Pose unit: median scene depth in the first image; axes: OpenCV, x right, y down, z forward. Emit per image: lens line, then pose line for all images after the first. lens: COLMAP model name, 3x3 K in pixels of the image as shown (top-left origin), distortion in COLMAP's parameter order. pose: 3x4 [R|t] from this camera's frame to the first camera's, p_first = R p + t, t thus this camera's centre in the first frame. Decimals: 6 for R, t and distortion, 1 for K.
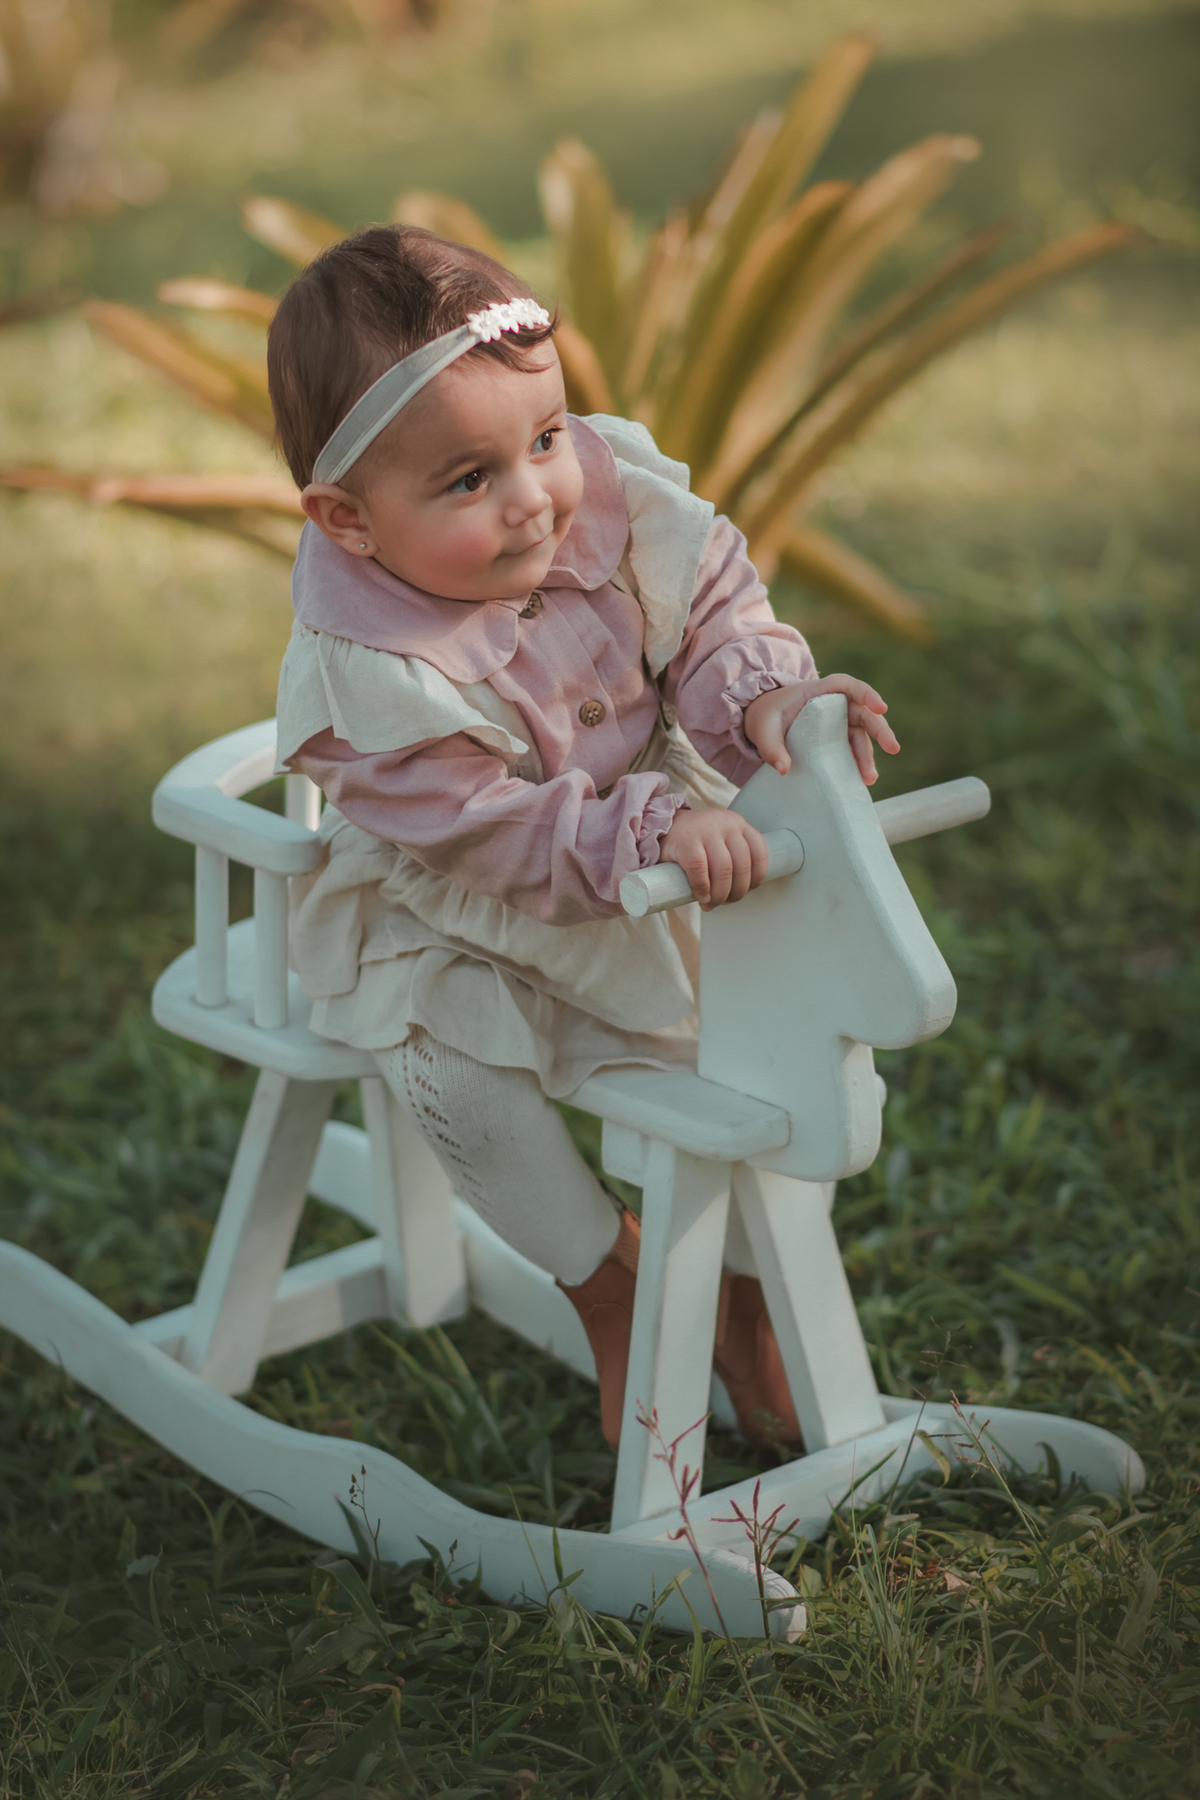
lens RADIAL K [[6842.0, 0, 592.3], [0, 6842.0, 894.3], [0, 0, 1]] dist [0.508196, 0.000000]
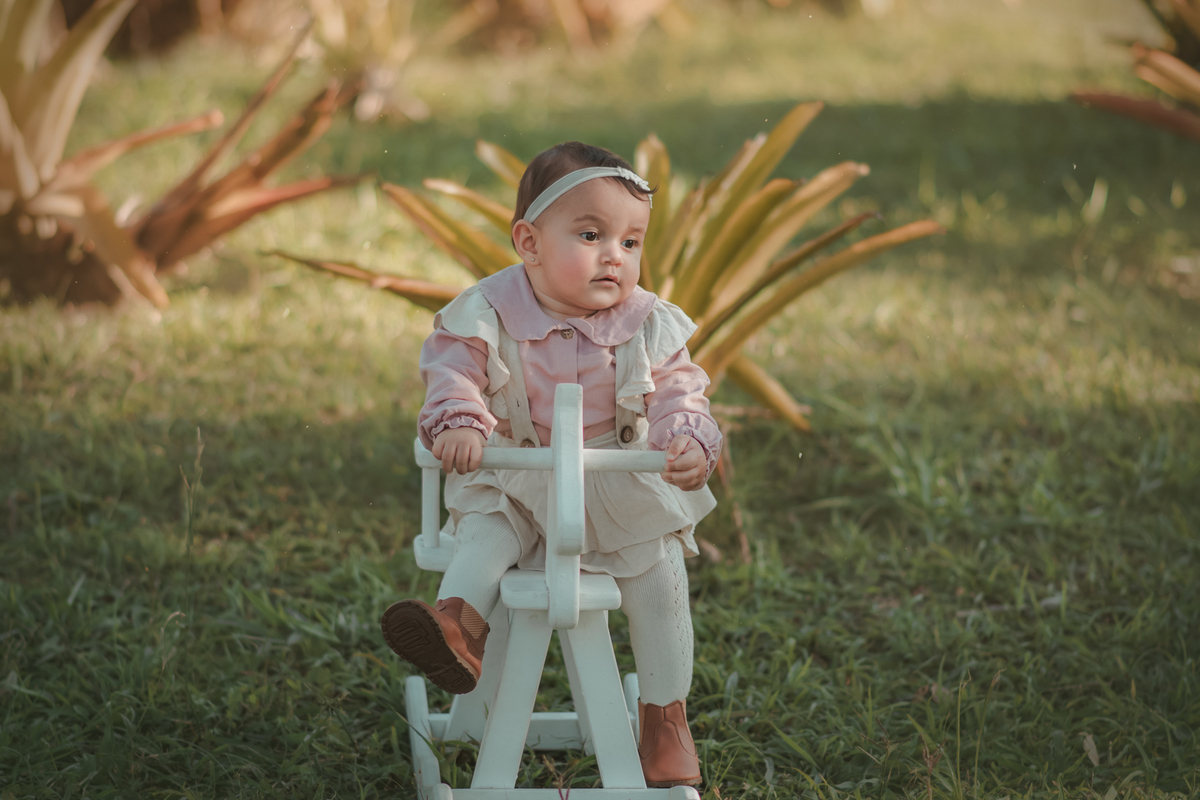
lens RADIAL K [[4561.4, 0, 601.4], [0, 4561.4, 401.5], [0, 0, 1]] dist [0.508196, 0.000000]
pose [[0.988880, 0.148090, -0.013599, 0.012578], [-0.148543, 0.987980, -0.042777, 0.020475], [0.007101, 0.044321, 0.998992, -0.282593]]
